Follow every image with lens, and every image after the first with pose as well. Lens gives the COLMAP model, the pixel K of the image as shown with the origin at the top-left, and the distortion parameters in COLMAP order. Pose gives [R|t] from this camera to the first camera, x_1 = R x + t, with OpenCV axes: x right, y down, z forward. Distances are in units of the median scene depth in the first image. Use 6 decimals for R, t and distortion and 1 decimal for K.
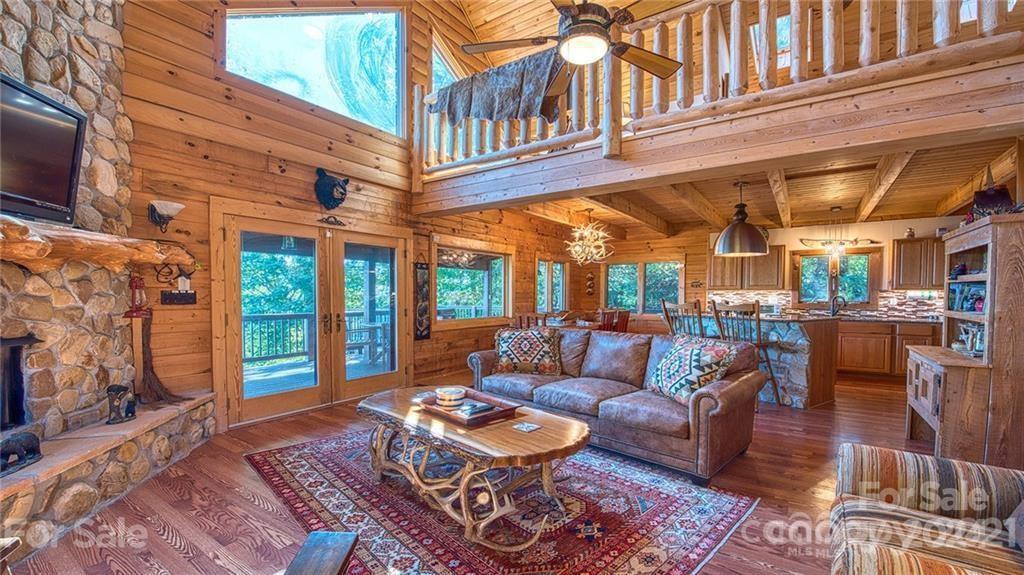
lens RADIAL K [[412.6, 0, 527.1], [0, 412.6, 312.5], [0, 0, 1]] dist [-0.018284, -0.001235]
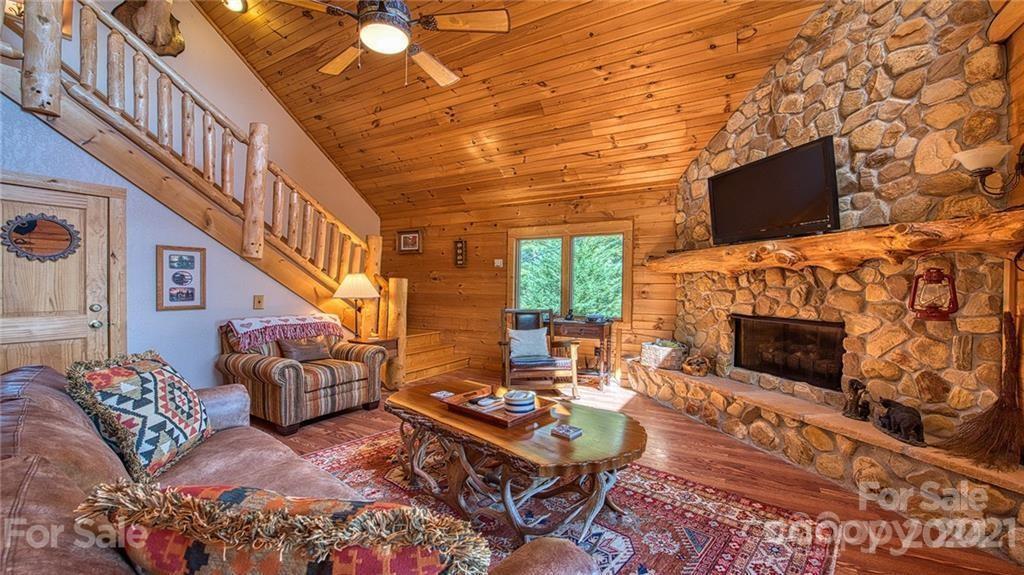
lens RADIAL K [[412.6, 0, 515.2], [0, 412.6, 287.0], [0, 0, 1]] dist [-0.018284, -0.001235]
pose [[-0.998350, -0.009172, -0.056691, -0.074589], [-0.011671, 0.998967, 0.043913, -0.049130], [0.056230, 0.044502, -0.997426, 1.123339]]
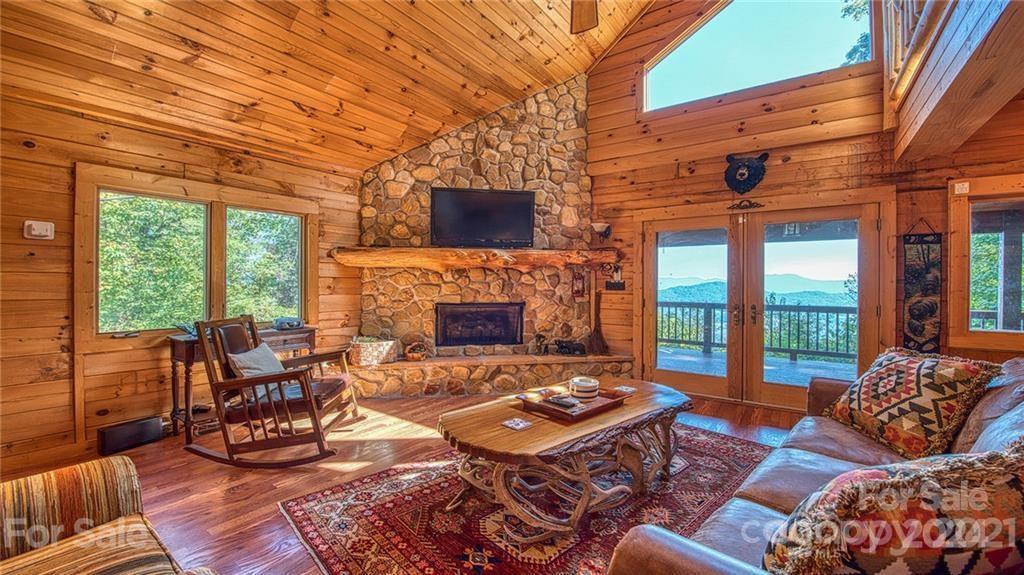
lens RADIAL K [[412.6, 0, 513.2], [0, 412.6, 285.5], [0, 0, 1]] dist [-0.018284, -0.001235]
pose [[-0.029678, 0.004330, -0.999550, 0.473192], [-0.046545, 0.998900, 0.005709, -0.020990], [0.998475, 0.046694, -0.029444, 0.508497]]
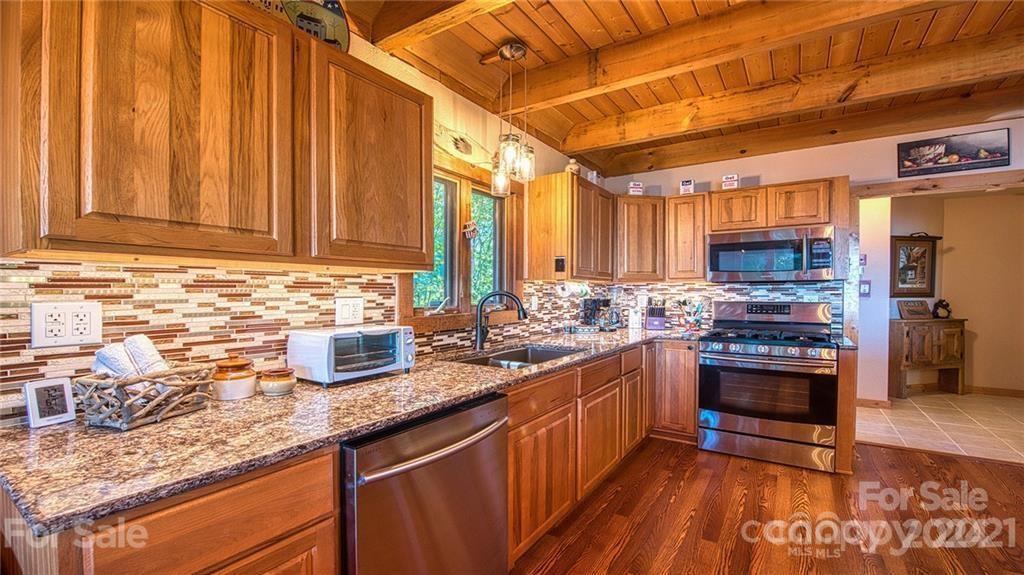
lens RADIAL K [[439.7, 0, 523.1], [0, 439.7, 295.0], [0, 0, 1]] dist [-0.017118, -0.001452]
pose [[-0.019790, -0.009980, 0.999754, 0.547063], [0.039077, 0.999178, 0.010748, -0.062882], [-0.999040, 0.039280, -0.019383, 1.499664]]
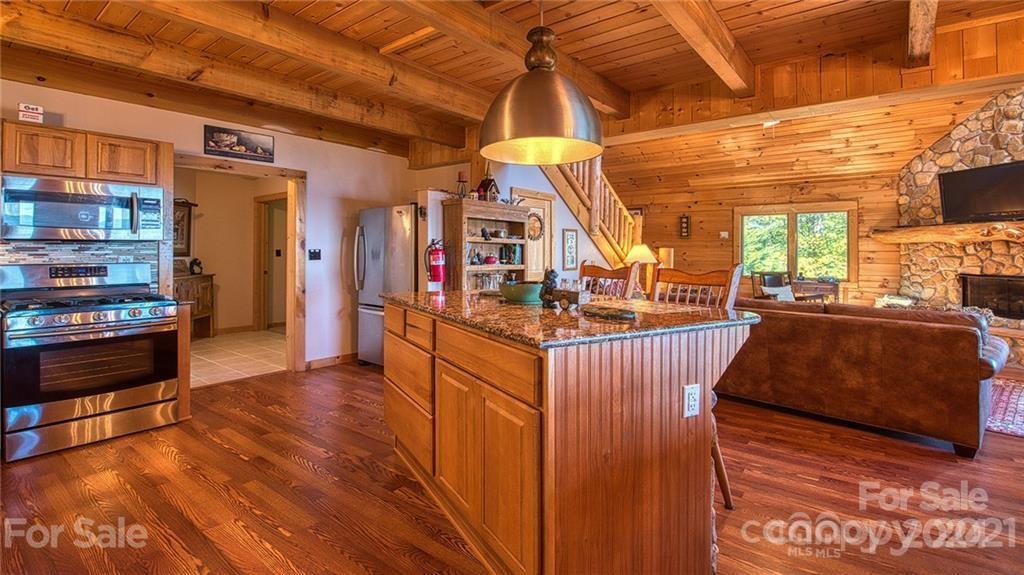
lens RADIAL K [[486.0, 0, 507.0], [0, 486.0, 242.1], [0, 0, 1]] dist [-0.011649, -0.002393]
pose [[-0.996868, -0.003597, 0.078996, 0.601509], [-0.002006, 0.999794, 0.020205, -0.075540], [-0.079053, 0.019983, -0.996670, 1.754145]]
